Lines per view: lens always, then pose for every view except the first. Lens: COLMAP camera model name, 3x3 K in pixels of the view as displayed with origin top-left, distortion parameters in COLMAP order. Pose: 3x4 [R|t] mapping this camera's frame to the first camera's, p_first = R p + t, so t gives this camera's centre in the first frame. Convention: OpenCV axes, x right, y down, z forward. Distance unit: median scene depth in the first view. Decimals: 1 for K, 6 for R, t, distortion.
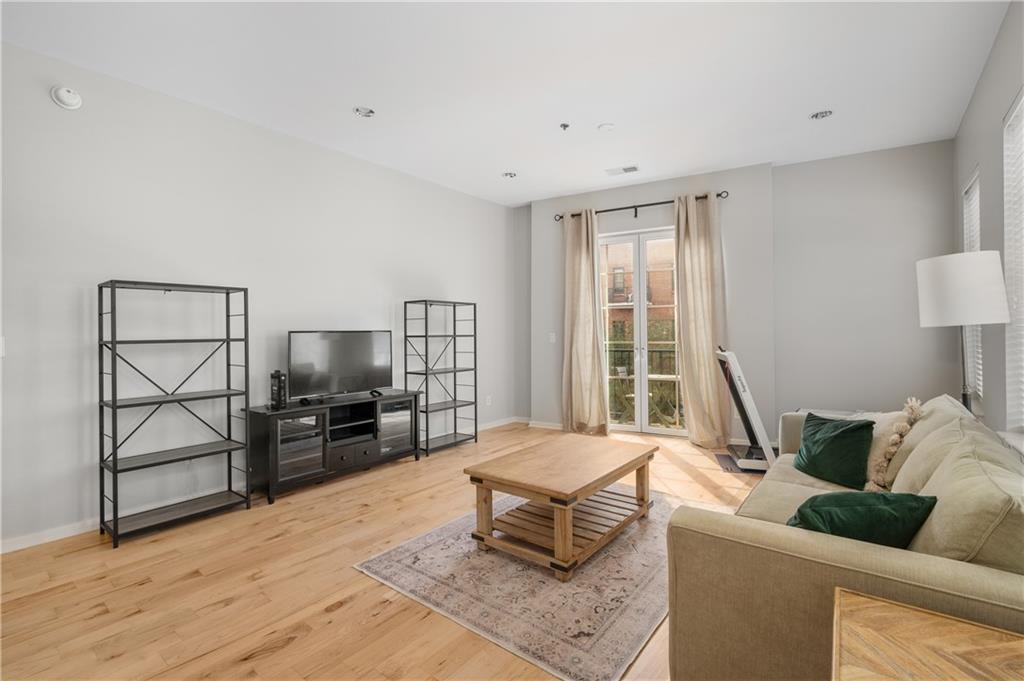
lens RADIAL K [[457.5, 0, 512.1], [0, 457.5, 329.6], [0, 0, 1]] dist [-0.000150, -0.000137]
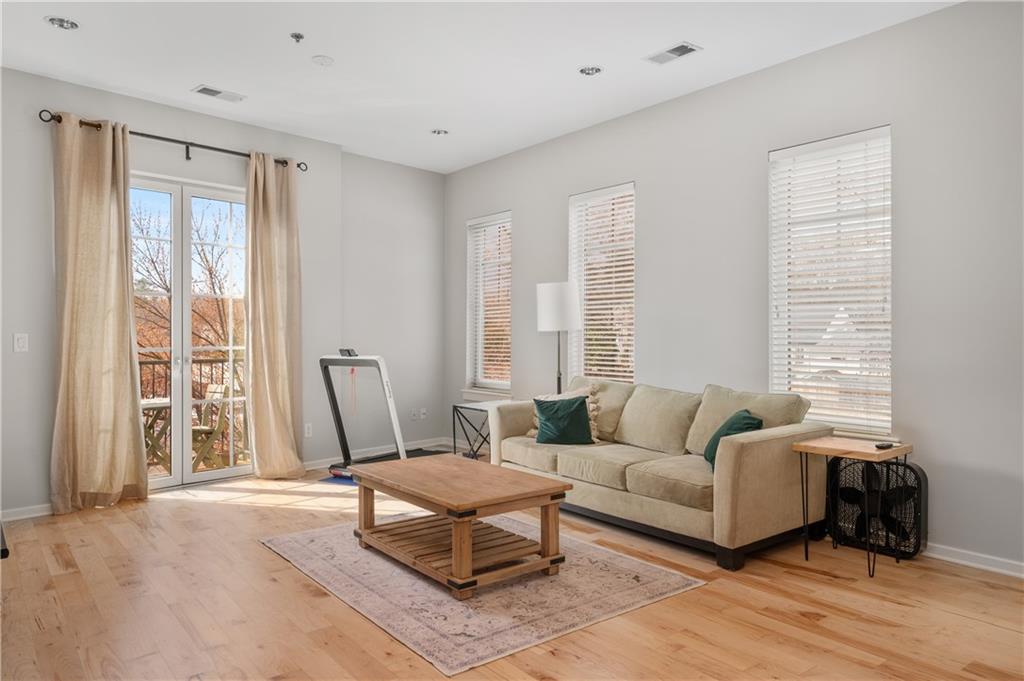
lens RADIAL K [[695.5, 0, 514.0], [0, 695.5, 340.7], [0, 0, 1]] dist [-0.009862, -0.000889]
pose [[0.239328, 0.000416, 0.970939, -0.991845], [-0.008274, 0.999964, 0.001611, 0.017524], [-0.970904, -0.008419, 0.239323, 0.504109]]
